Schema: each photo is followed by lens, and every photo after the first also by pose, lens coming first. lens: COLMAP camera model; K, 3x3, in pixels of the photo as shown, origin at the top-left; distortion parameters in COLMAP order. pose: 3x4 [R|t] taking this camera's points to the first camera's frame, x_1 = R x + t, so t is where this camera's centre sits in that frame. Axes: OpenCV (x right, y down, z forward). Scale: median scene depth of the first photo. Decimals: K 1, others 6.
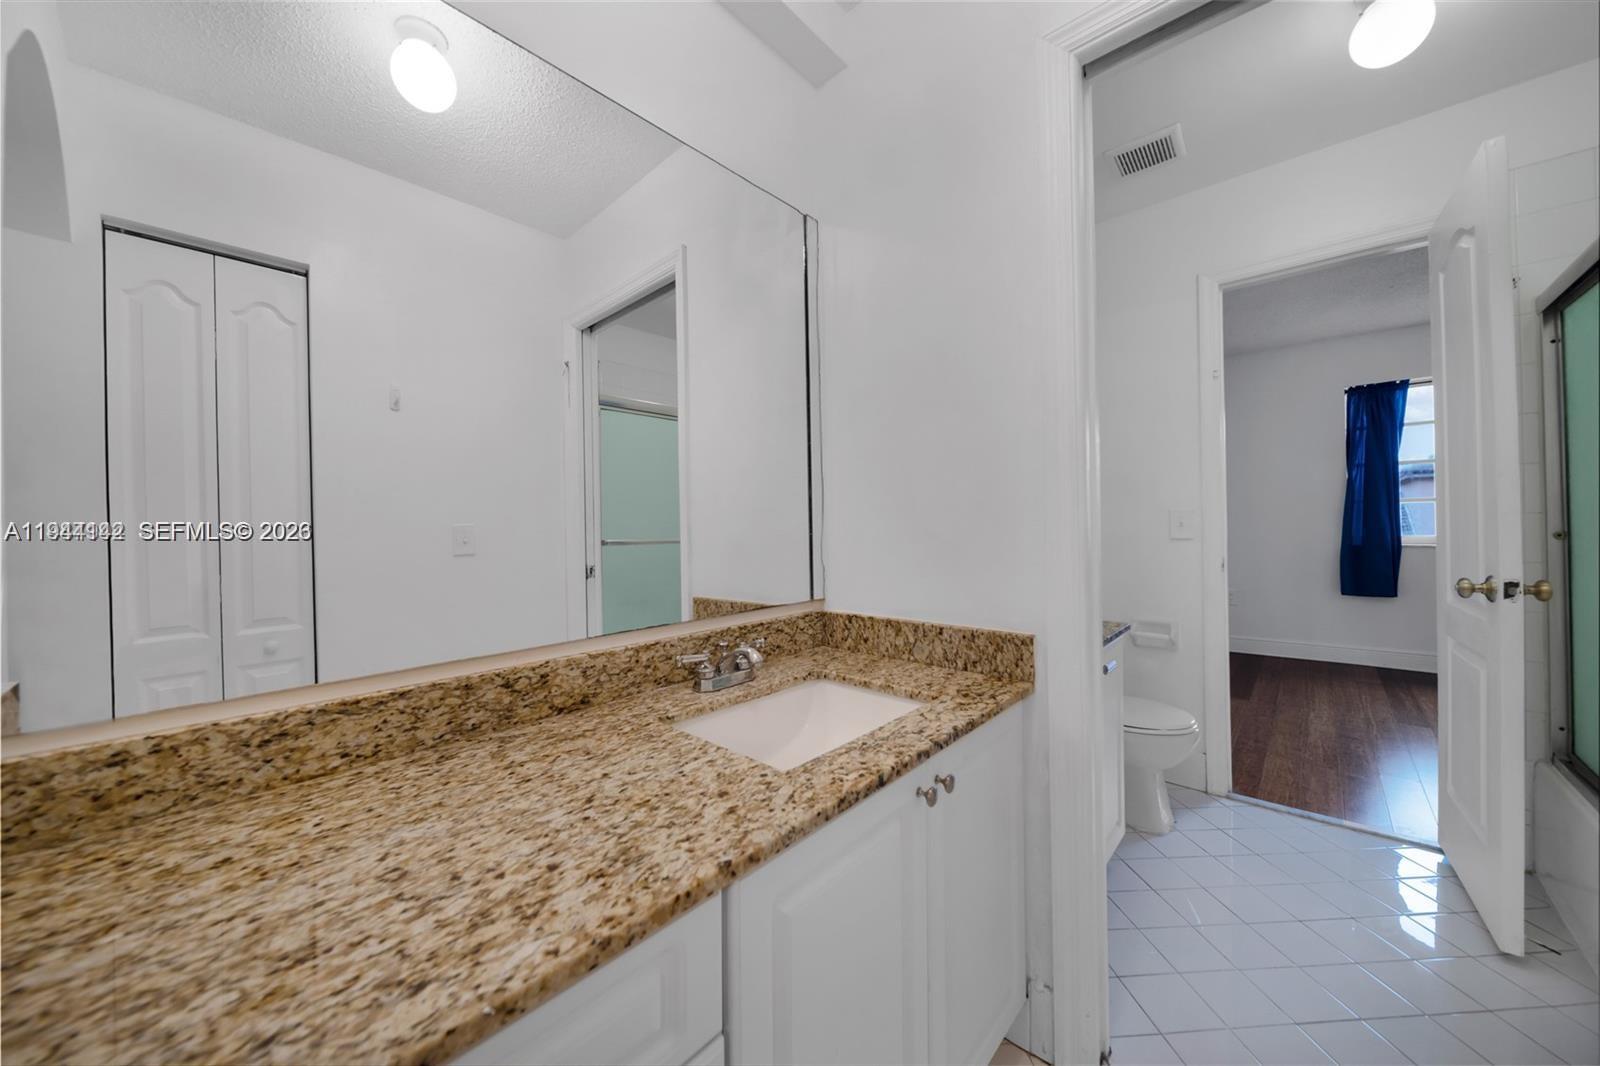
lens RADIAL K [[586.5, 0, 802.7], [0, 586.5, 522.5], [0, 0, 1]] dist [0.000492, -0.000093]
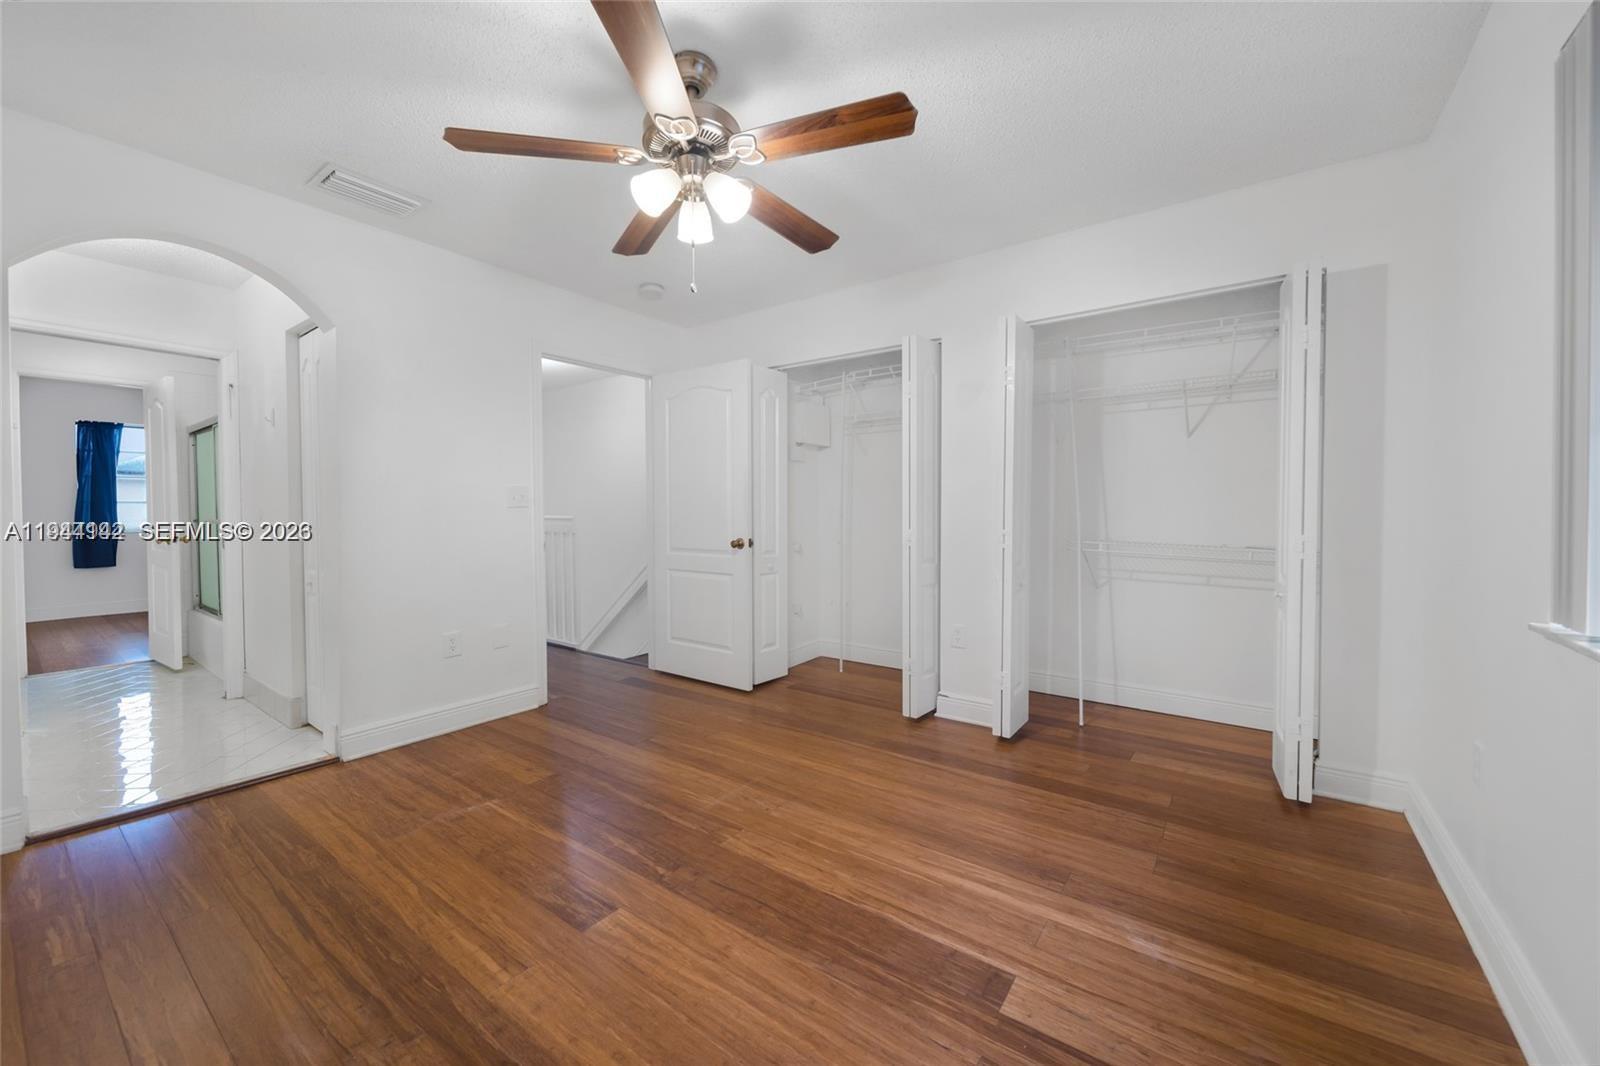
lens RADIAL K [[579.4, 0, 790.7], [0, 579.4, 531.5], [0, 0, 1]] dist [-0.001012, -0.000490]
pose [[-0.104064, -0.017217, 0.994422, -1.527622], [-0.008082, 0.999832, 0.016465, 0.003398], [-0.994538, -0.006323, -0.104186, -1.351114]]
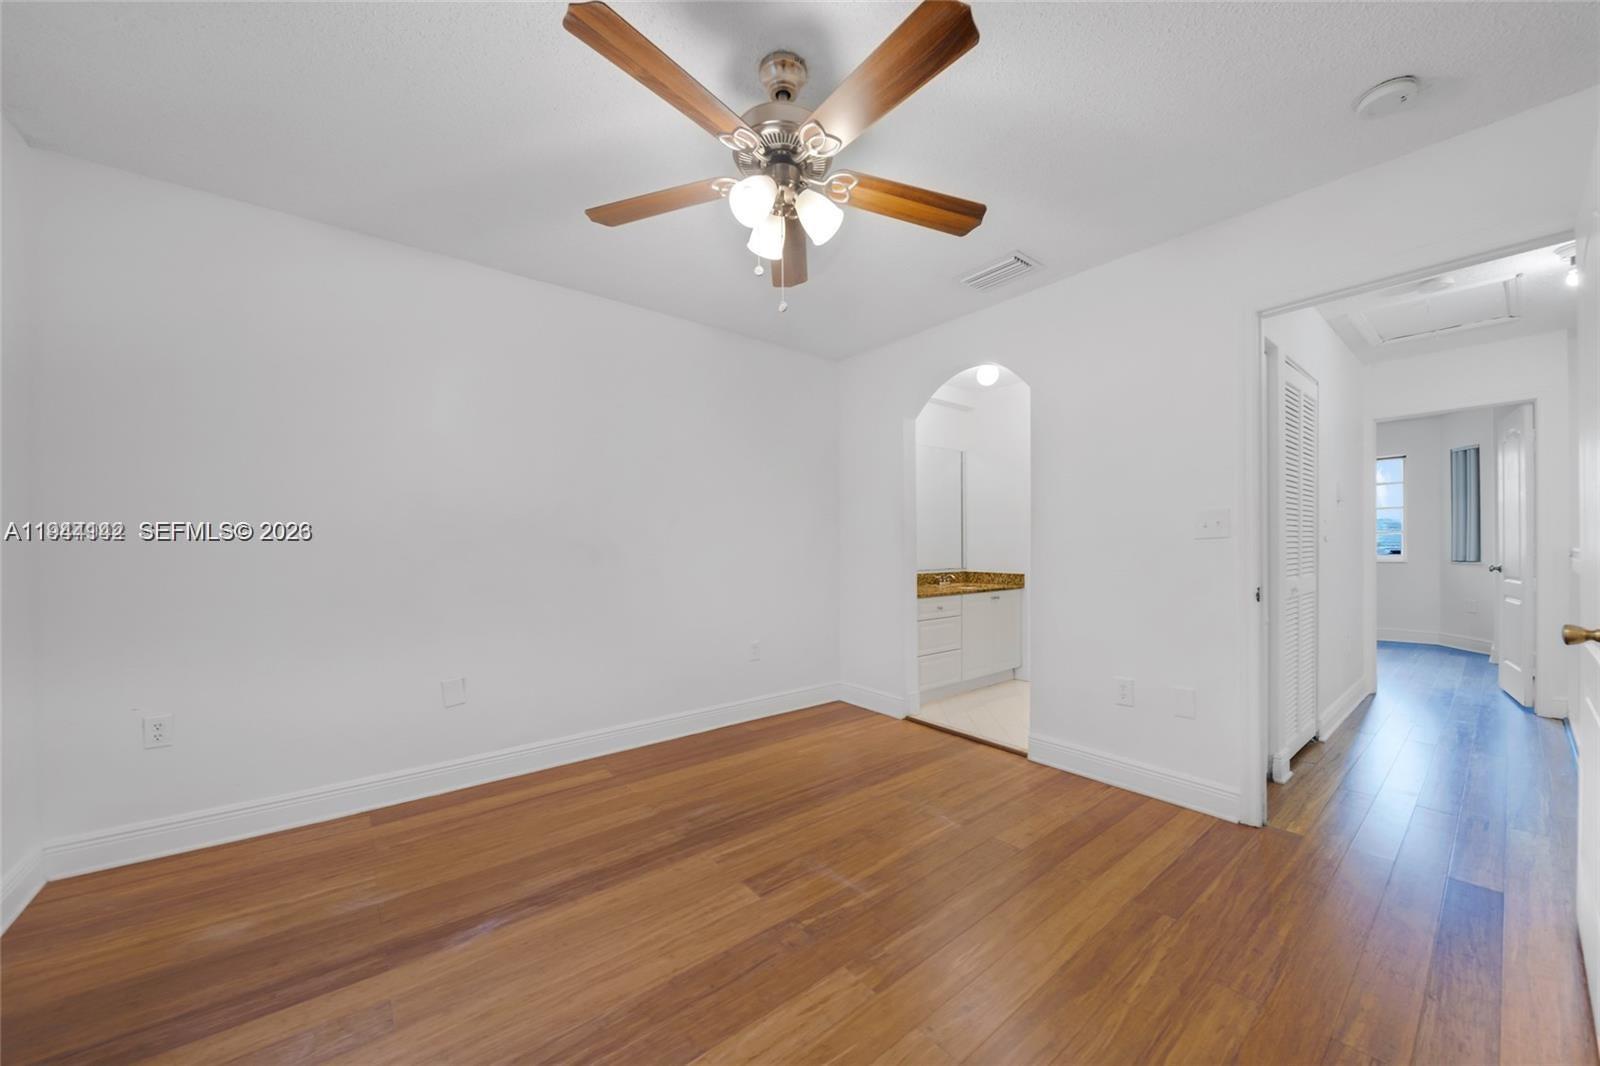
lens RADIAL K [[579.4, 0, 790.7], [0, 579.4, 531.5], [0, 0, 1]] dist [-0.001012, -0.000490]
pose [[0.989907, 0.008804, -0.141446, -0.440988], [-0.010245, 0.999903, -0.009465, -0.033787], [0.141349, 0.010818, 0.989901, -2.186399]]
